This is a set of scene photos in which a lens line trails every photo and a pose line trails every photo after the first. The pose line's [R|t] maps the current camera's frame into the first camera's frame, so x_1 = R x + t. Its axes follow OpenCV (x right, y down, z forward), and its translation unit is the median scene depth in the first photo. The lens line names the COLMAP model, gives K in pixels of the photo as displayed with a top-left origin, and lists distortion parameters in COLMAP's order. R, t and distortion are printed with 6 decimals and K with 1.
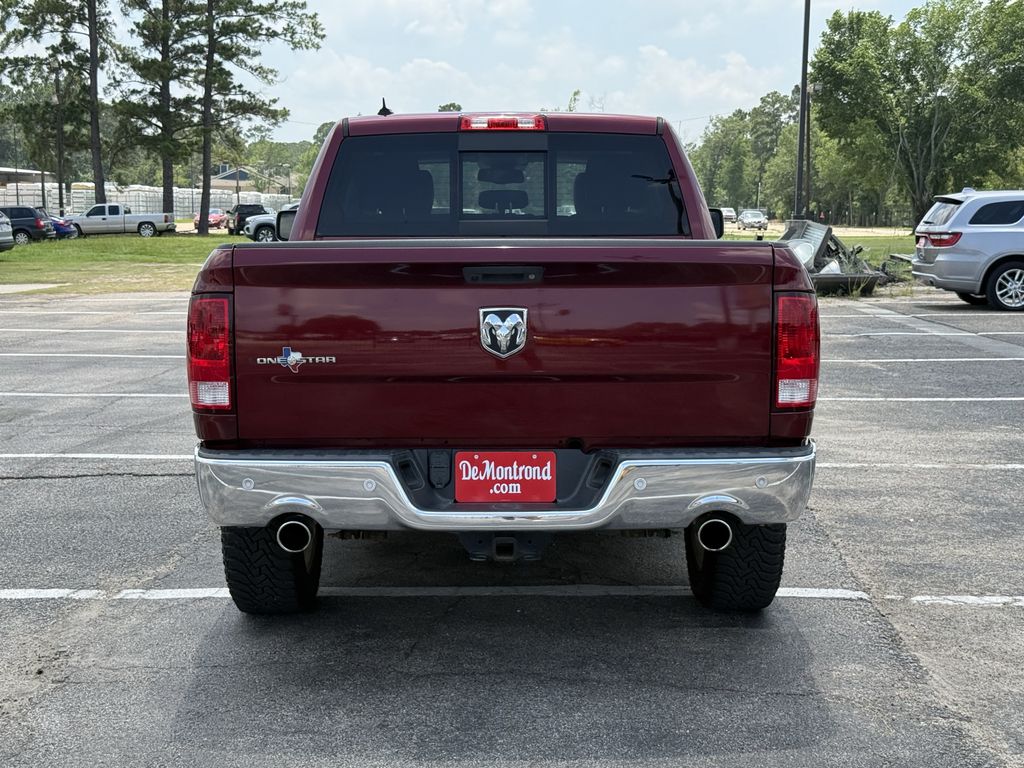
lens RADIAL K [[1408.4, 0, 512.0], [0, 1408.4, 384.0], [0, 0, 1]] dist [0.097917, 0.011243]
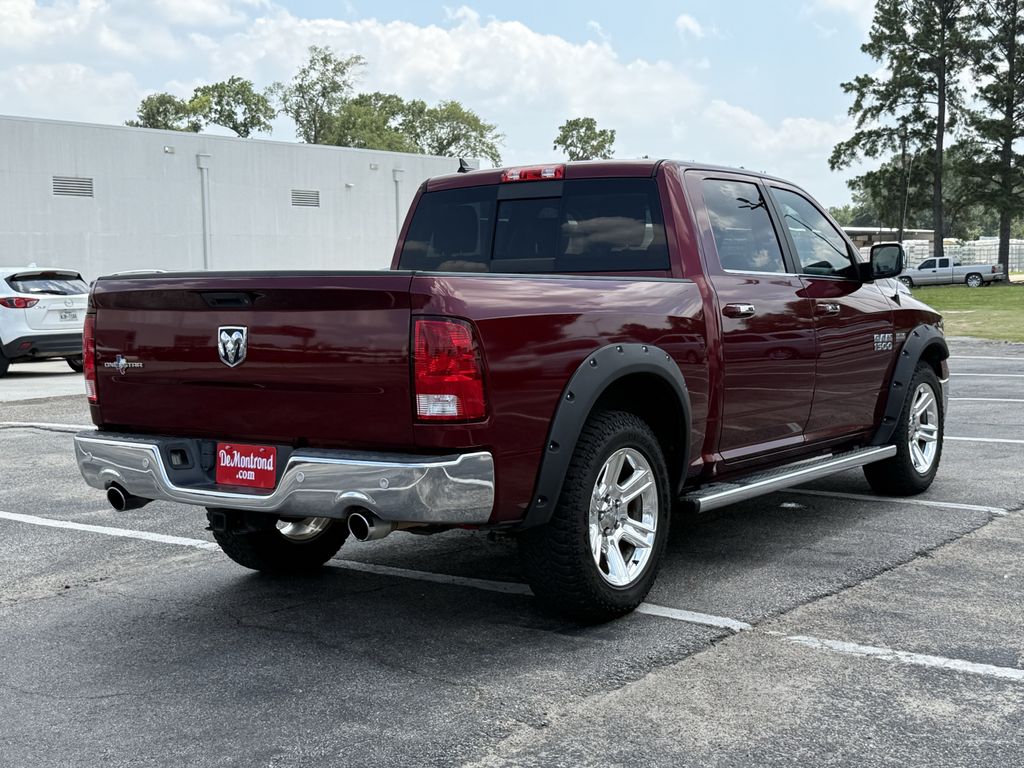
lens RADIAL K [[1277.0, 0, 508.9], [0, 1277.0, 400.1], [0, 0, 1]] dist [0.255621, -0.700547]
pose [[0.825518, 0.039559, -0.562988, 0.805059], [-0.049432, 0.998775, -0.002304, 0.000719], [0.562207, 0.029731, 0.826462, 0.200243]]
